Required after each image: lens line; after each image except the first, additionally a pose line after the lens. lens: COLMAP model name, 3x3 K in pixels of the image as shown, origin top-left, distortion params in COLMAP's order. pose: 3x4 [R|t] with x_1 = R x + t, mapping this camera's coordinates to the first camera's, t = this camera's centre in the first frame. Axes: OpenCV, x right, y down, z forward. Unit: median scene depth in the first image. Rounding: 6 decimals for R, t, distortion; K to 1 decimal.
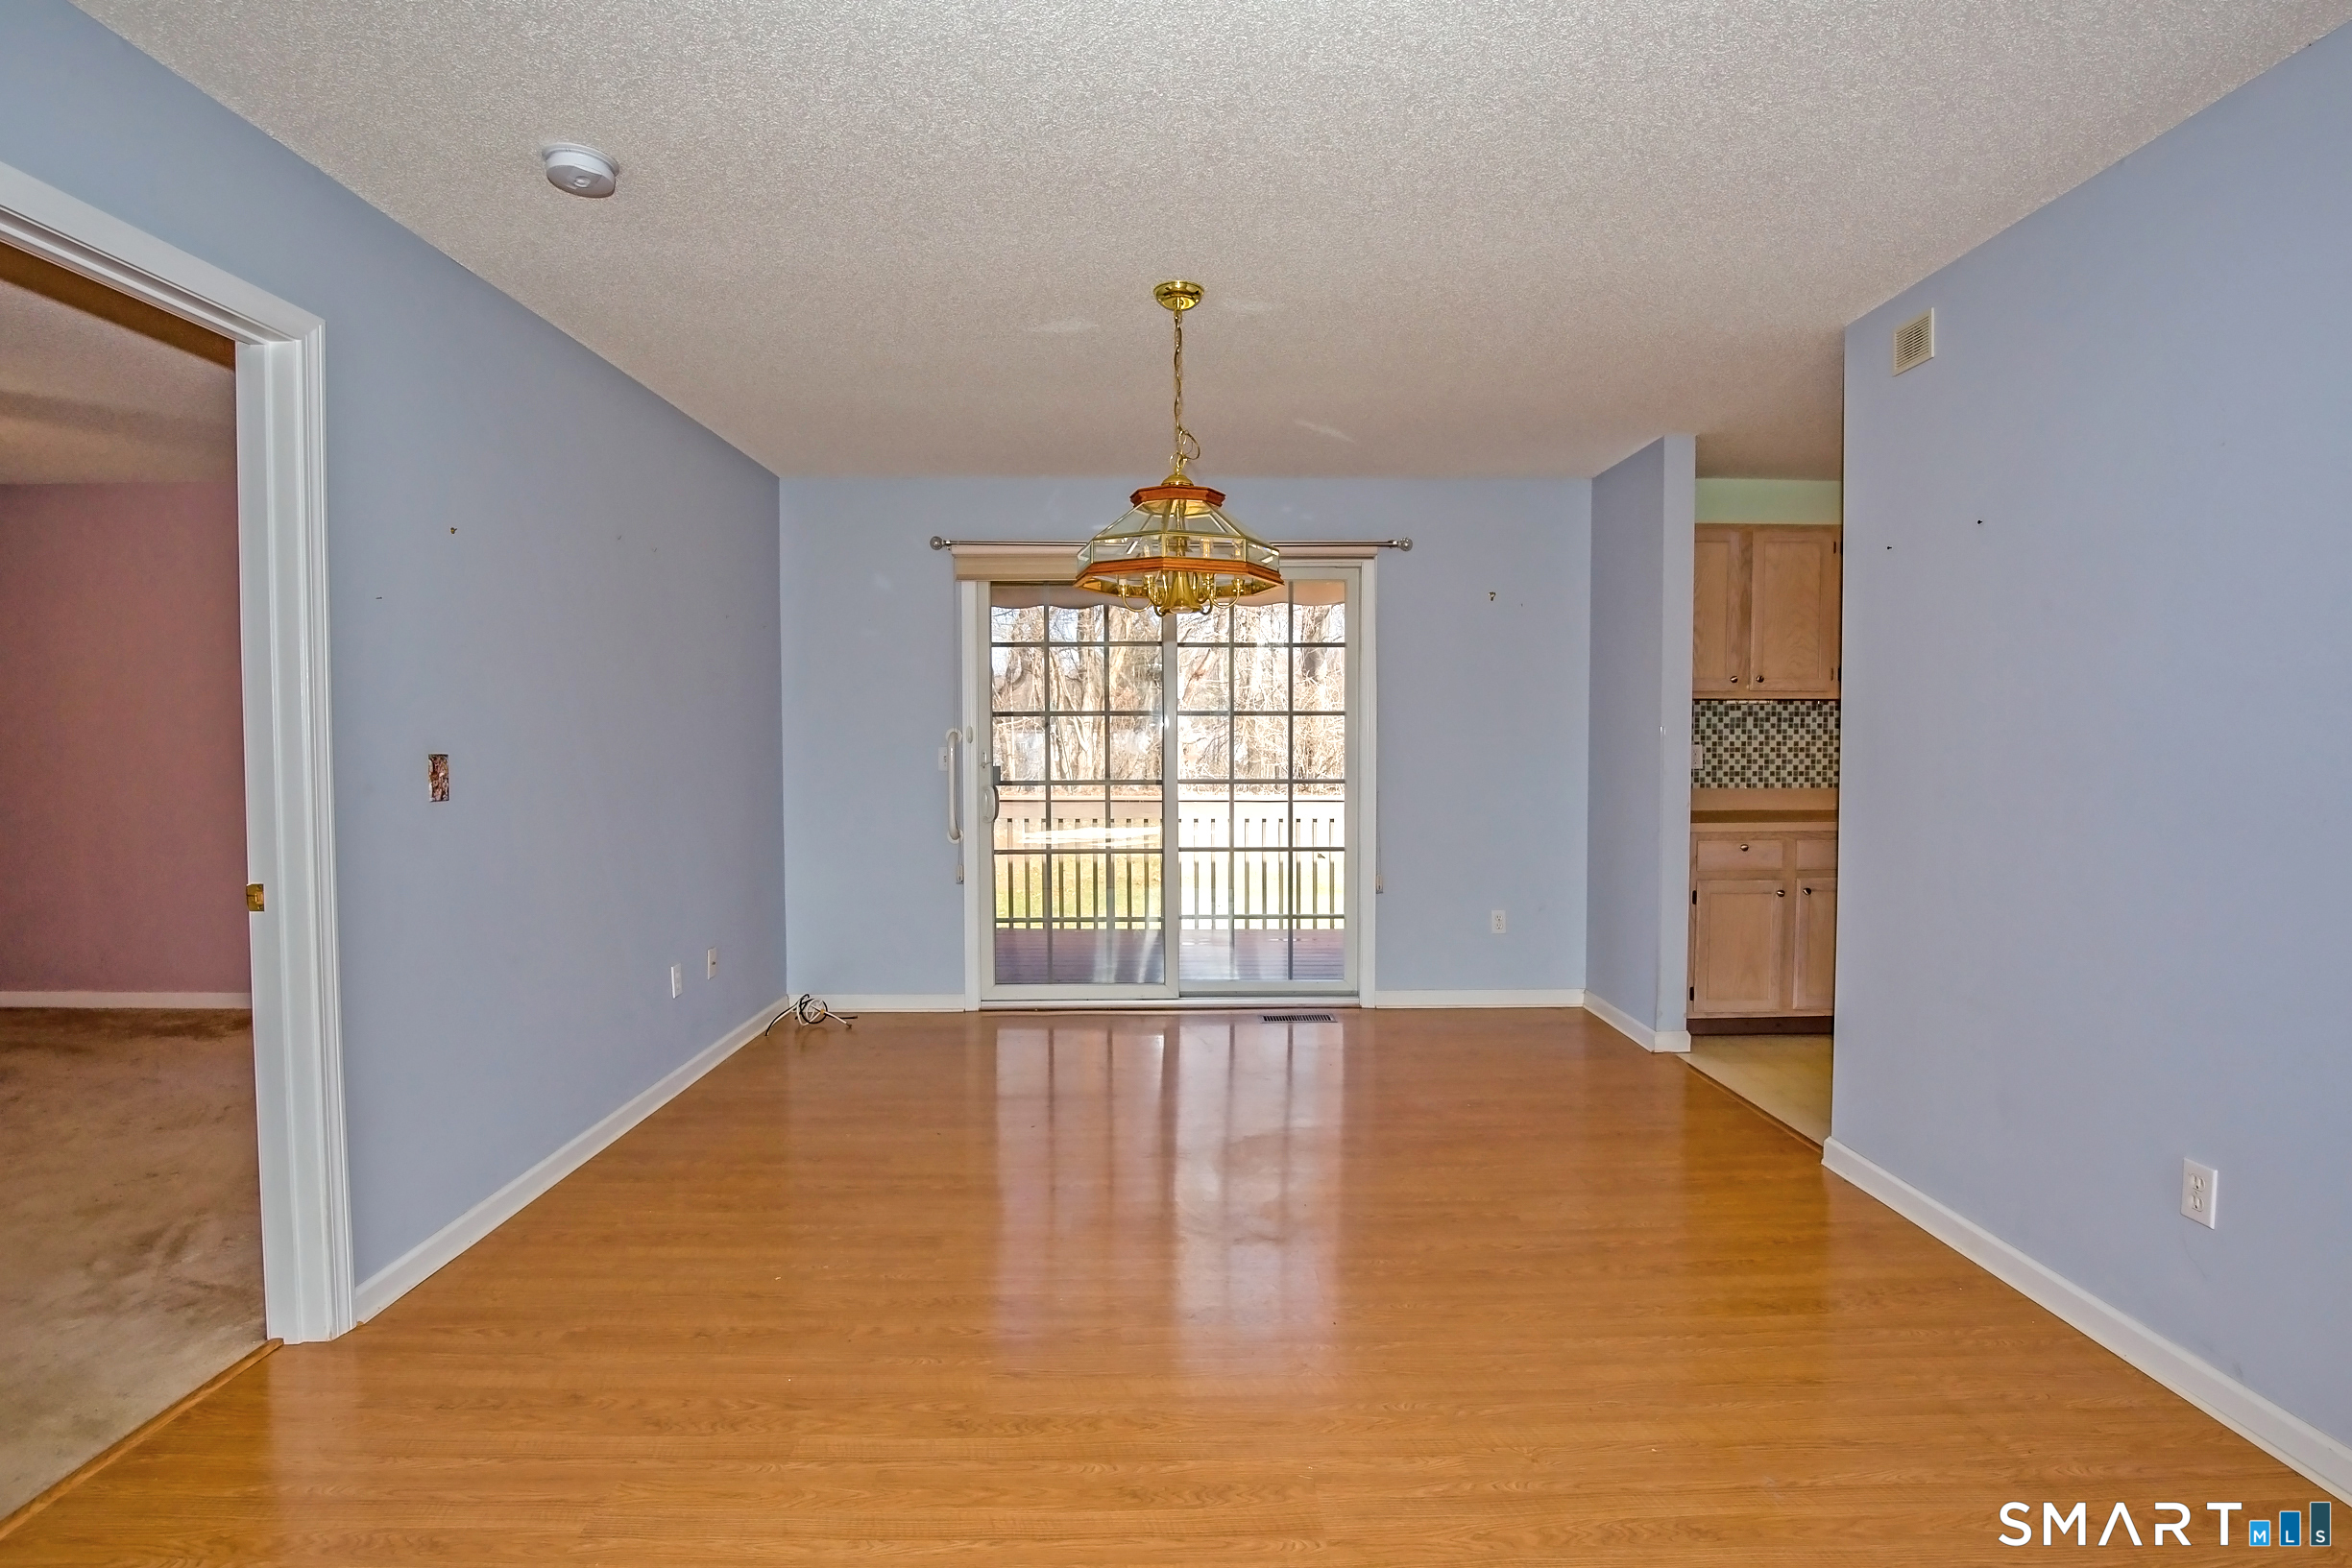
lens RADIAL K [[1121.5, 0, 1189.4], [0, 1121.5, 787.8], [0, 0, 1]] dist [-0.029604, 0.003944]
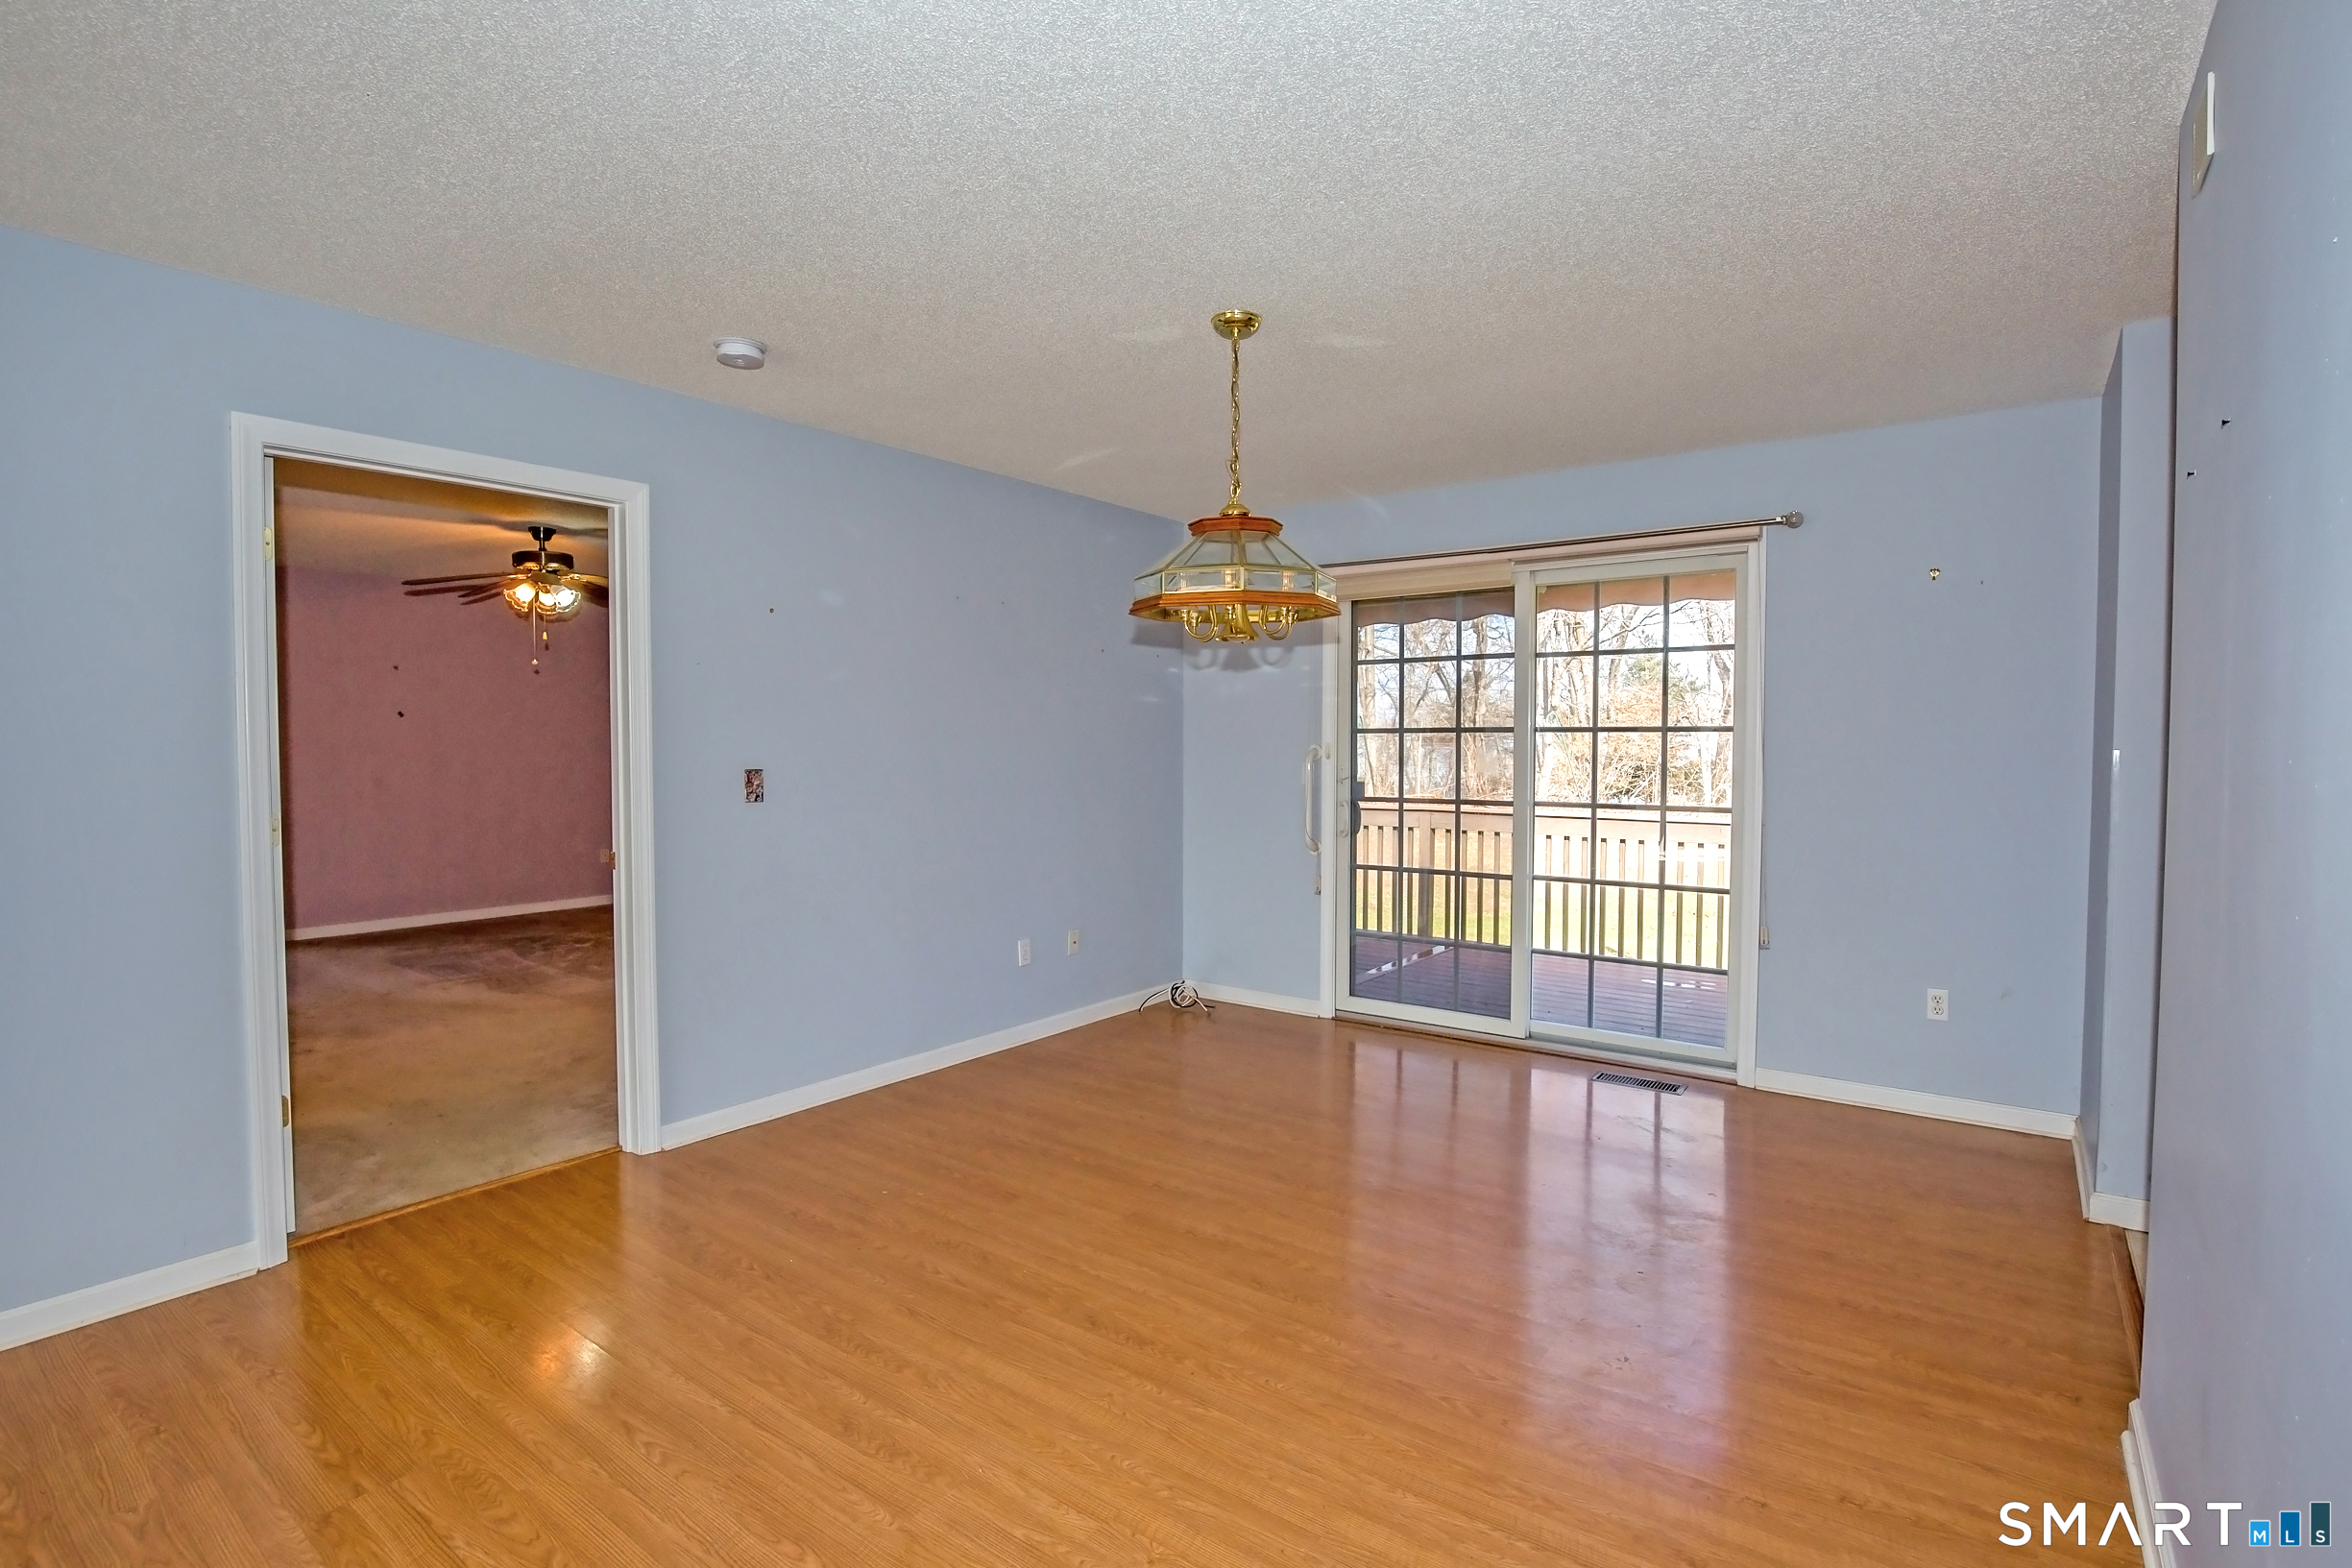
lens RADIAL K [[1123.7, 0, 1220.4], [0, 1123.7, 789.9], [0, 0, 1]] dist [-0.026986, 0.000053]
pose [[0.795632, 0.030220, -0.605026, 0.375364], [-0.029732, 0.999499, 0.010825, -0.020877], [0.605050, 0.009376, 0.796132, 0.120963]]
